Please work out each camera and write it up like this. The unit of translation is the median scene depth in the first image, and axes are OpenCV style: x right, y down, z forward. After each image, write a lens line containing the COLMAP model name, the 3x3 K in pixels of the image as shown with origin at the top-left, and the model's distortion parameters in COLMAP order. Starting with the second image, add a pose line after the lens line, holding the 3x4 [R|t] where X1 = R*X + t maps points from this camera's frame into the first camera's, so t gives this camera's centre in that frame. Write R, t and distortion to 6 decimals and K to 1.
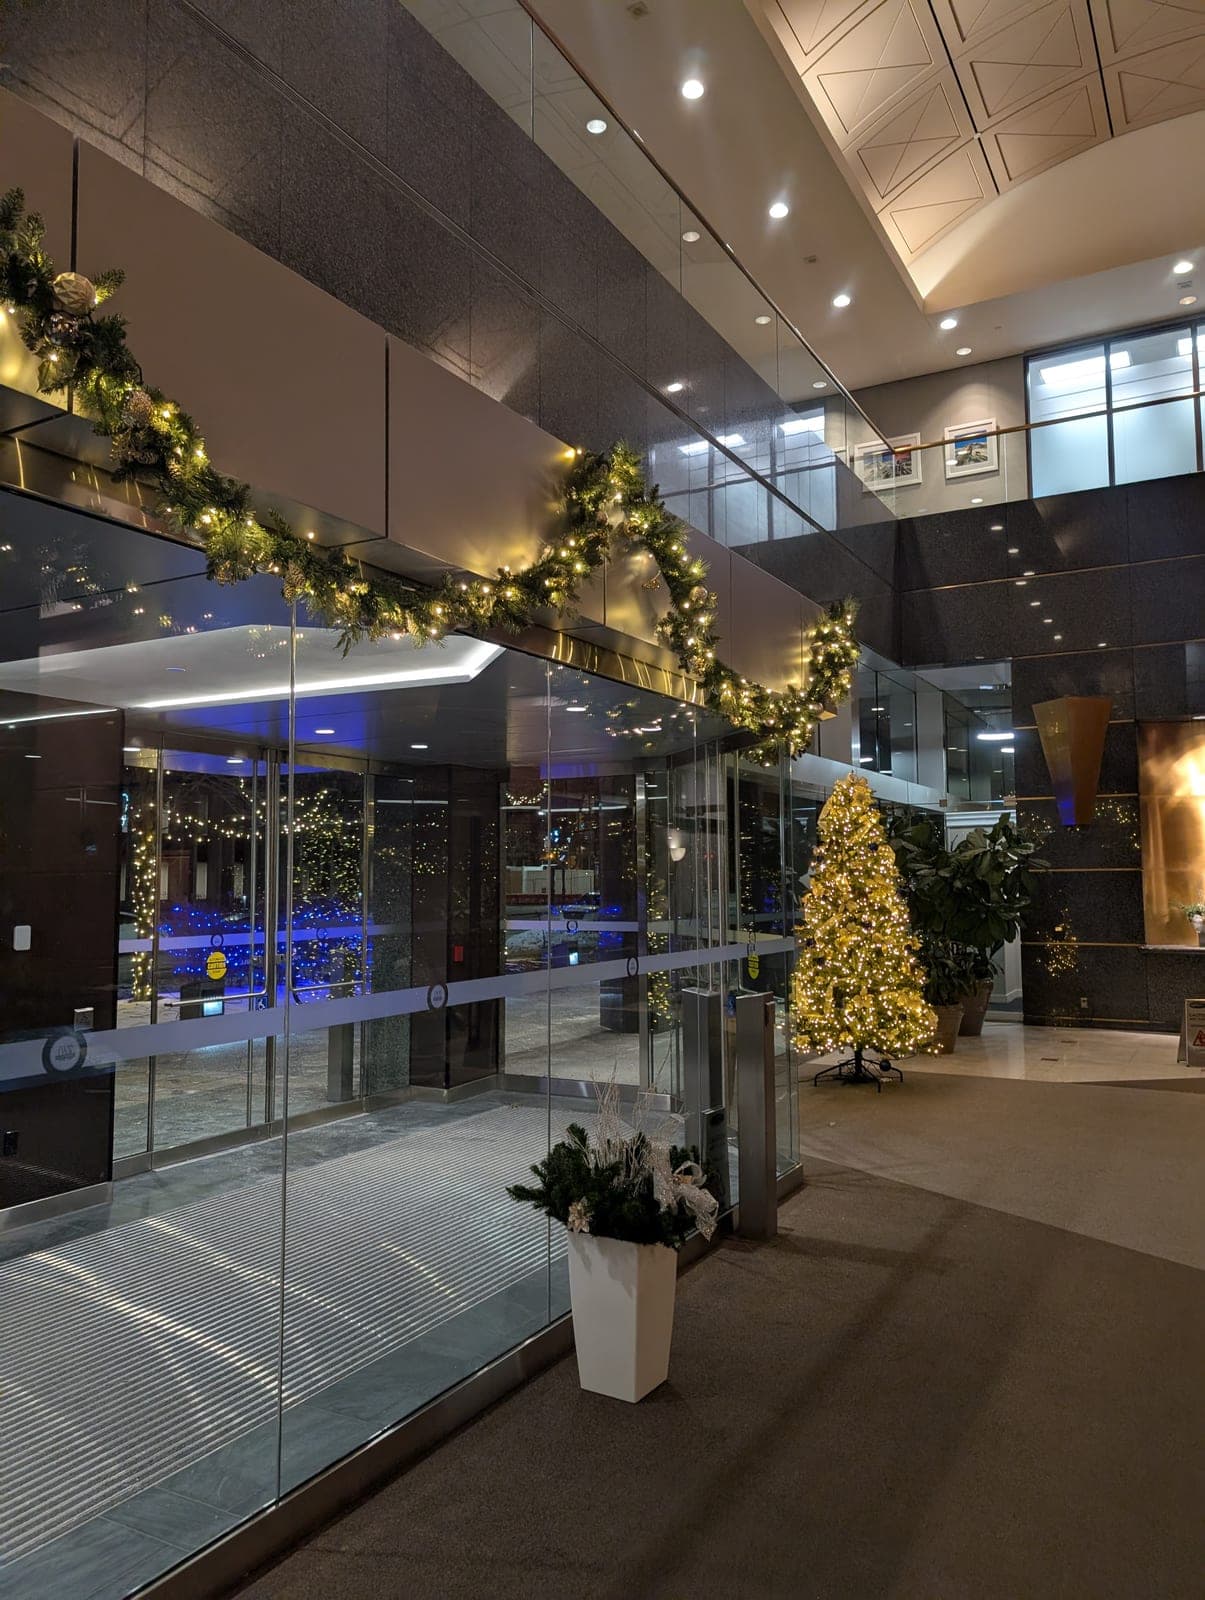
lens RADIAL K [[1153.4, 0, 597.4], [0, 1153.4, 801.6], [0, 0, 1]] dist [0.020162, -0.019701]
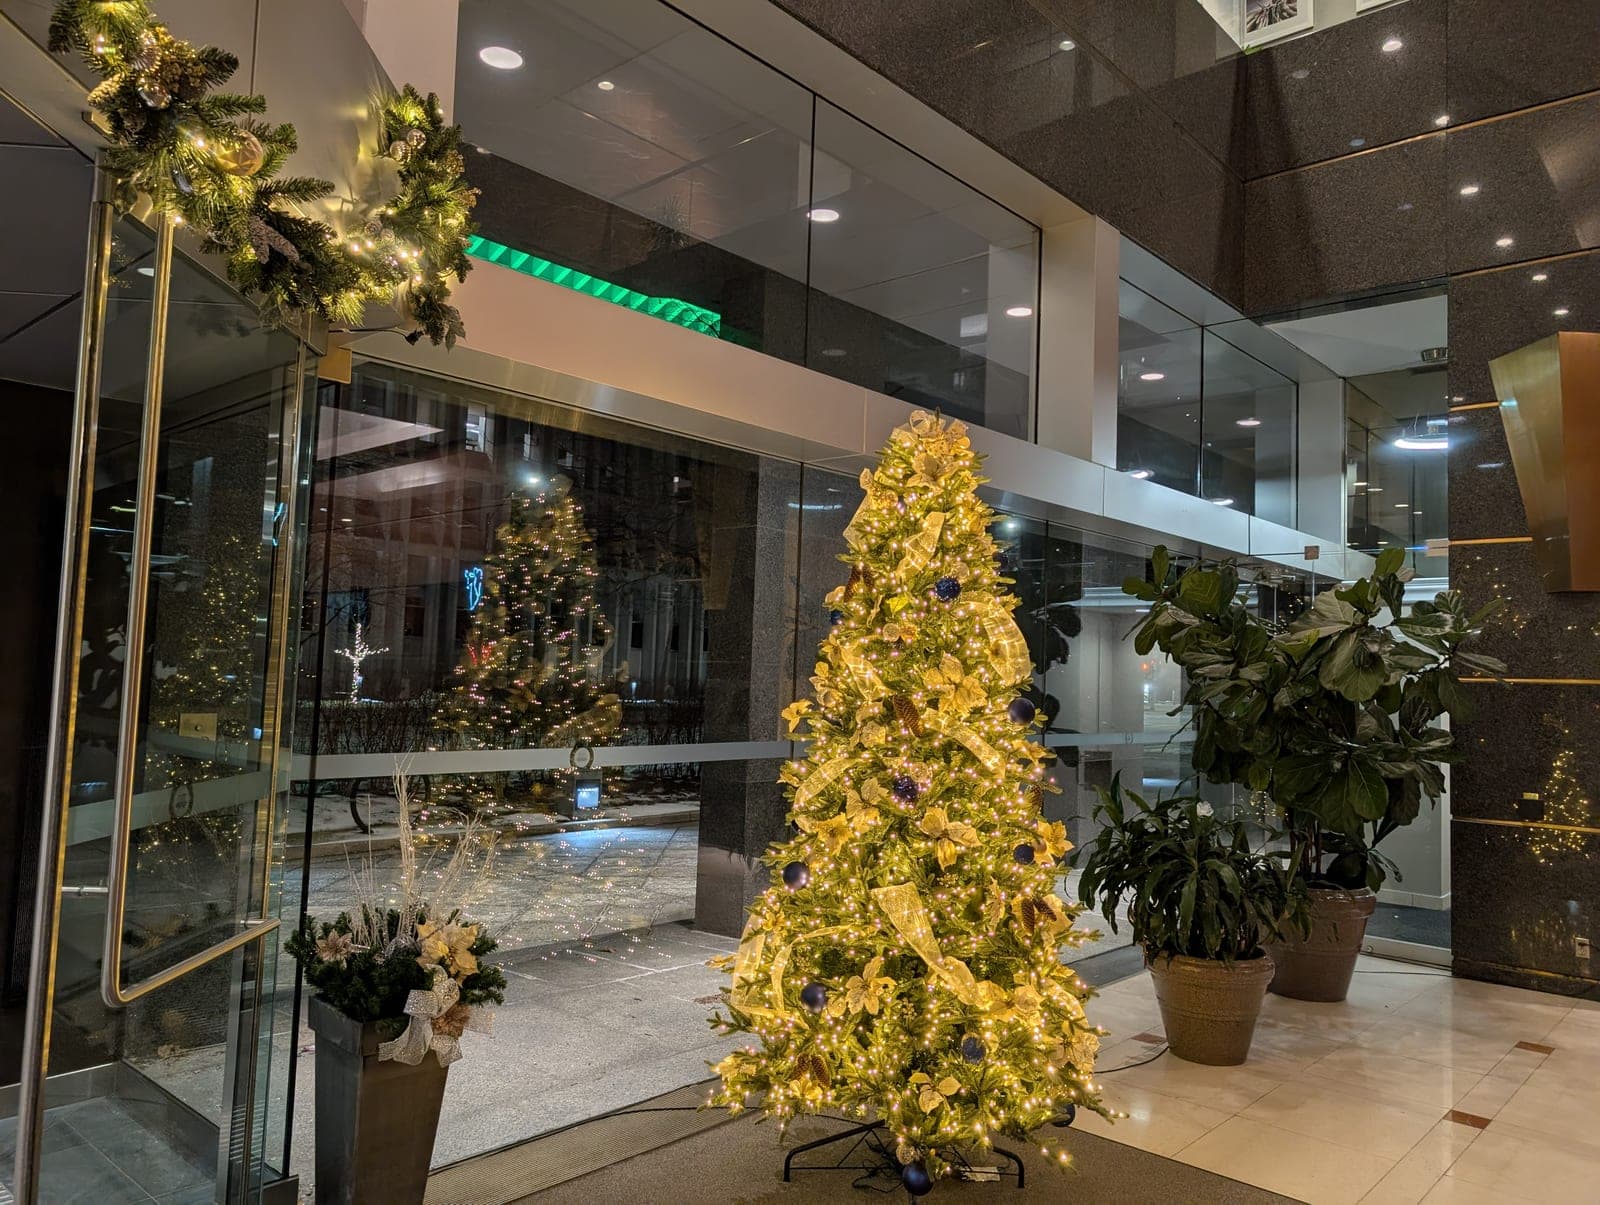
lens RADIAL K [[1153.4, 0, 815.5], [0, 1153.4, 602.6], [0, 0, 1]] dist [0.020162, -0.019701]
pose [[0.976399, 0.026368, -0.214361, 0.202884], [-0.026420, 0.999647, 0.002624, 0.032517], [0.214355, 0.003101, 0.976751, 0.442387]]
